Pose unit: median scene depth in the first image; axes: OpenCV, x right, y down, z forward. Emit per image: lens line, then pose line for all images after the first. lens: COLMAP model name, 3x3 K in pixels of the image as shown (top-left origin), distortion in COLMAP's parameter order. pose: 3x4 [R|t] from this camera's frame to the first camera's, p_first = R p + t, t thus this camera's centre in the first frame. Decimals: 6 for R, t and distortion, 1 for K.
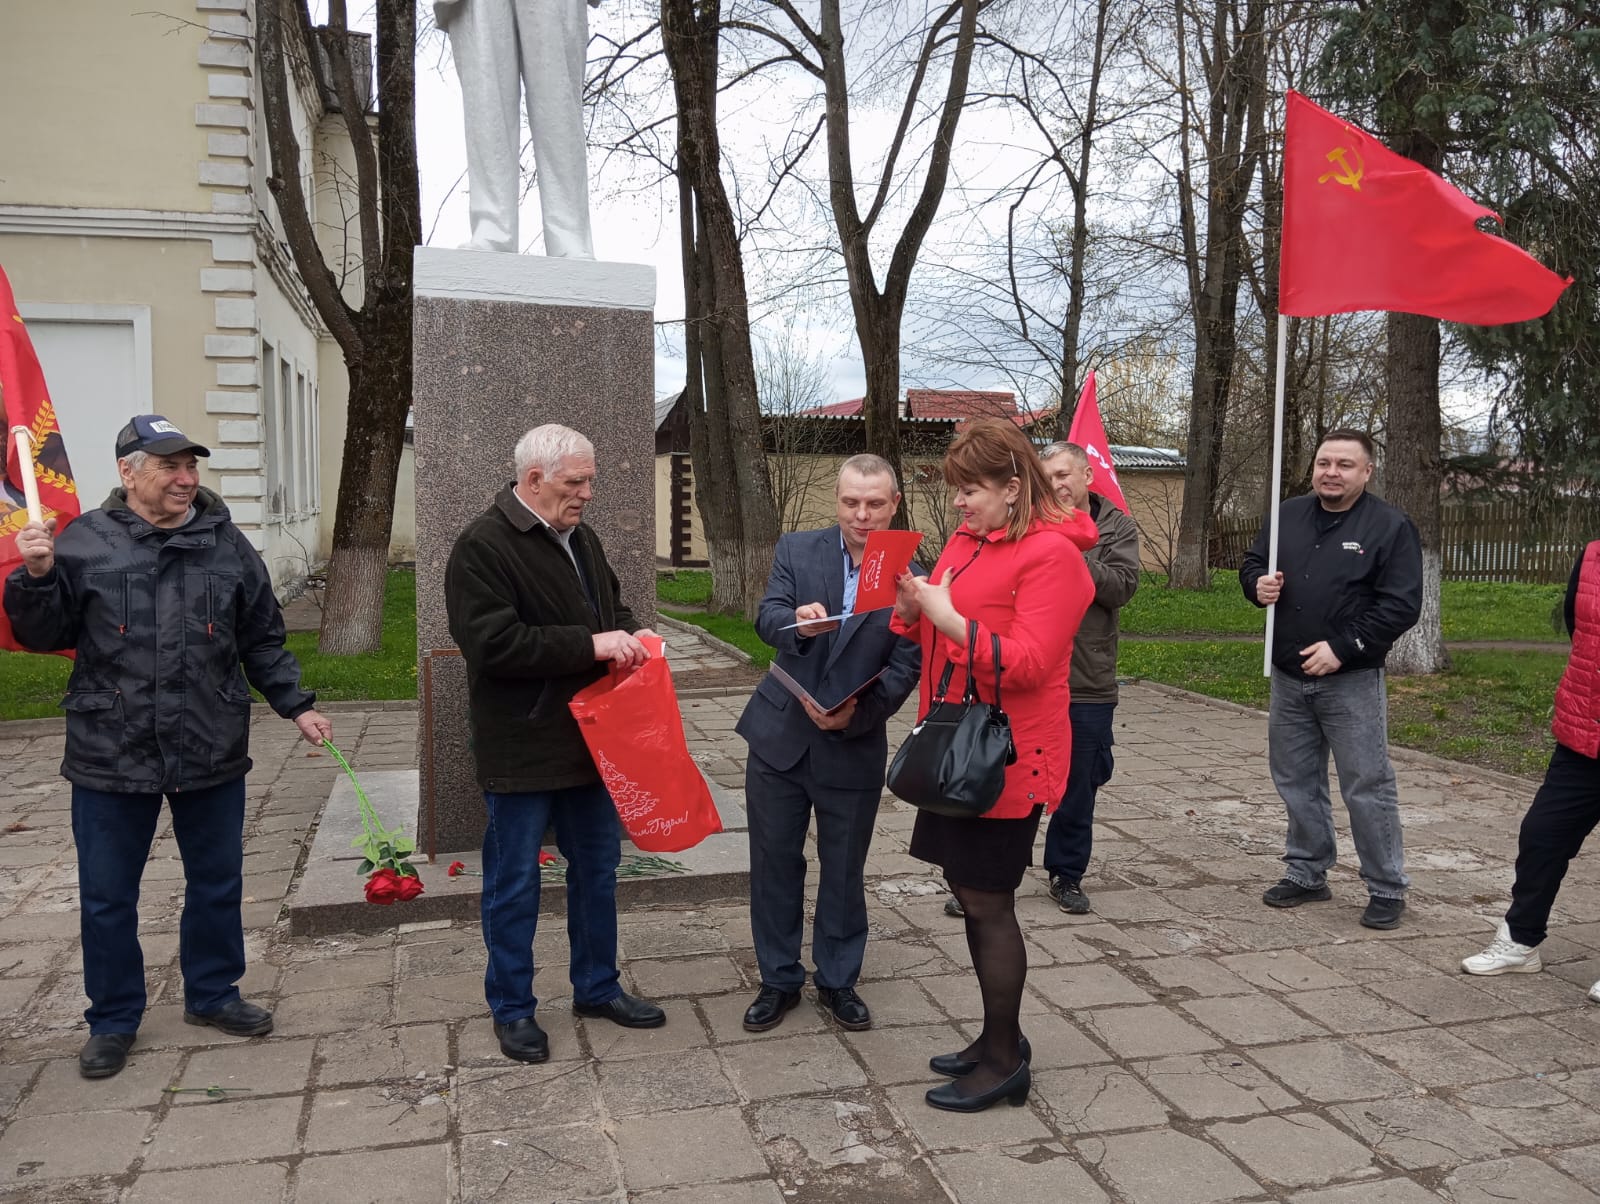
lens RADIAL K [[1296.9, 0, 801.9], [0, 1296.9, 621.4], [0, 0, 1]] dist [0.050951, -0.098548]
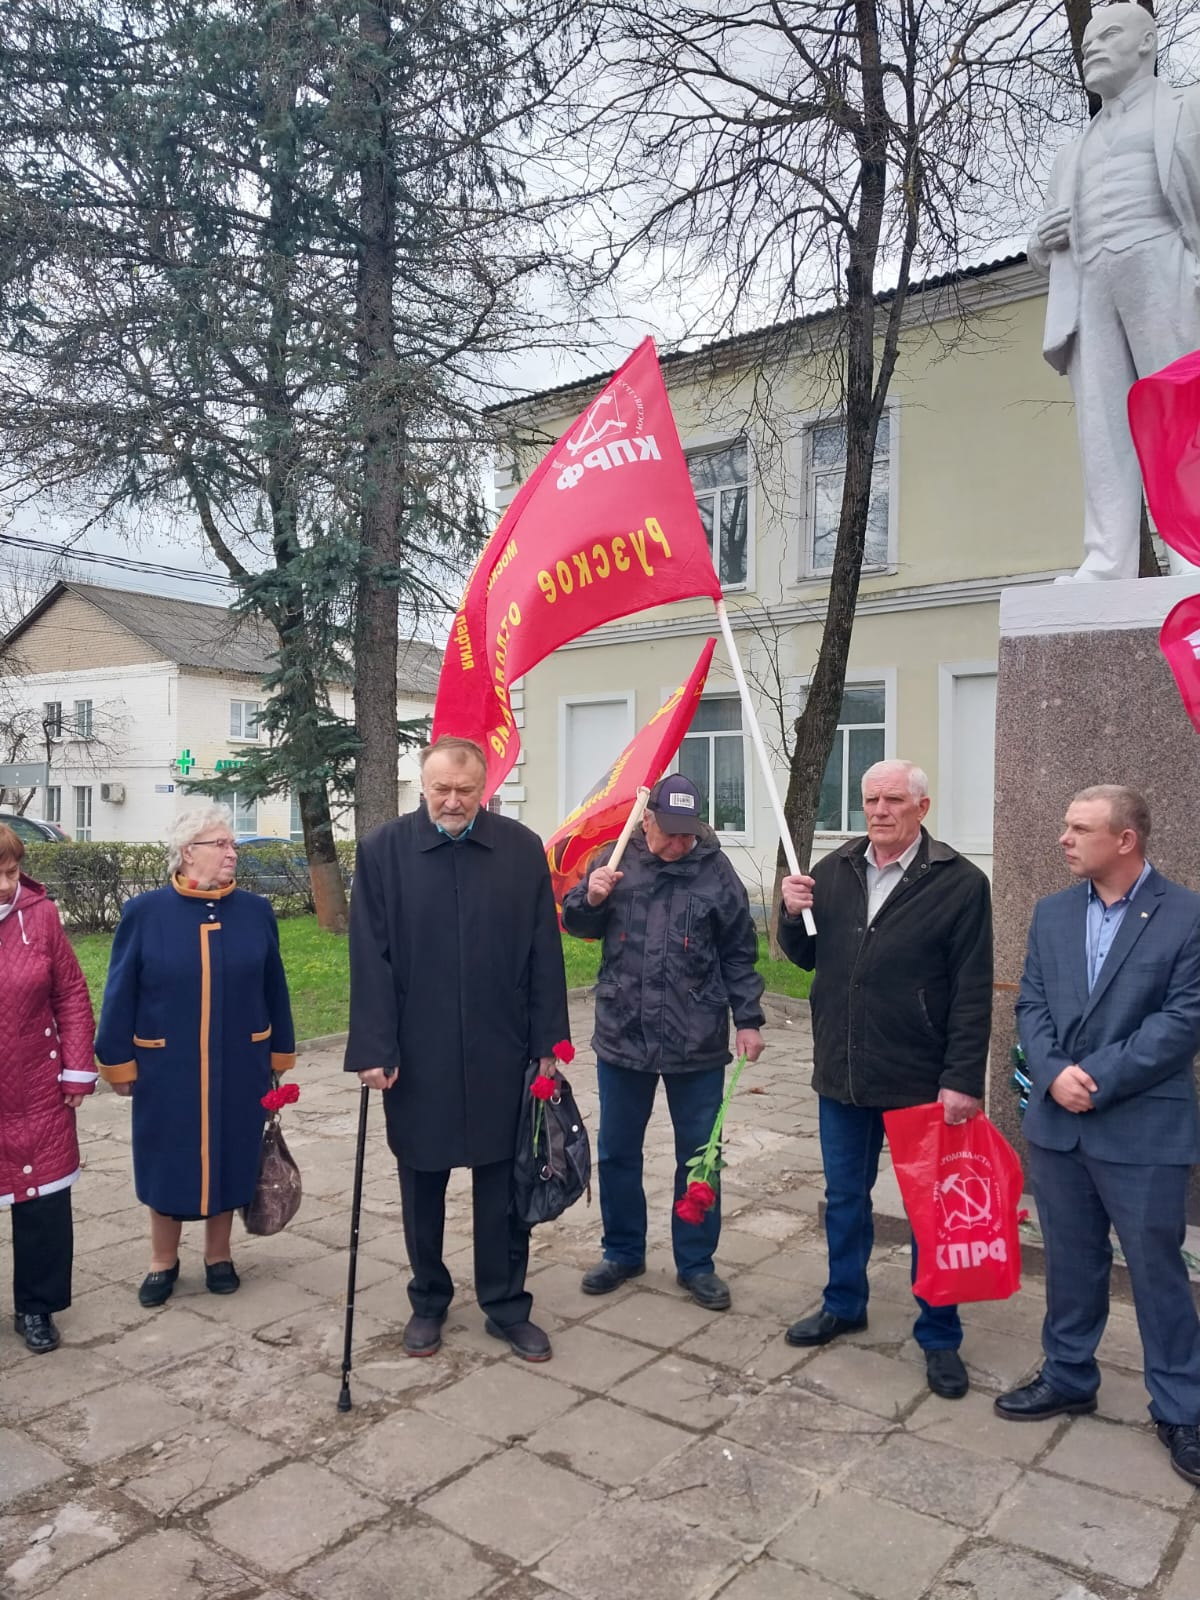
lens RADIAL K [[1247.4, 0, 603.0], [0, 1247.4, 827.5], [0, 0, 1]] dist [0.032371, -0.039003]
pose [[0.603432, 0.005130, -0.797398, 0.107347], [-0.077779, 0.995590, -0.052455, -0.008110], [0.793612, 0.093674, 0.601170, 0.058530]]
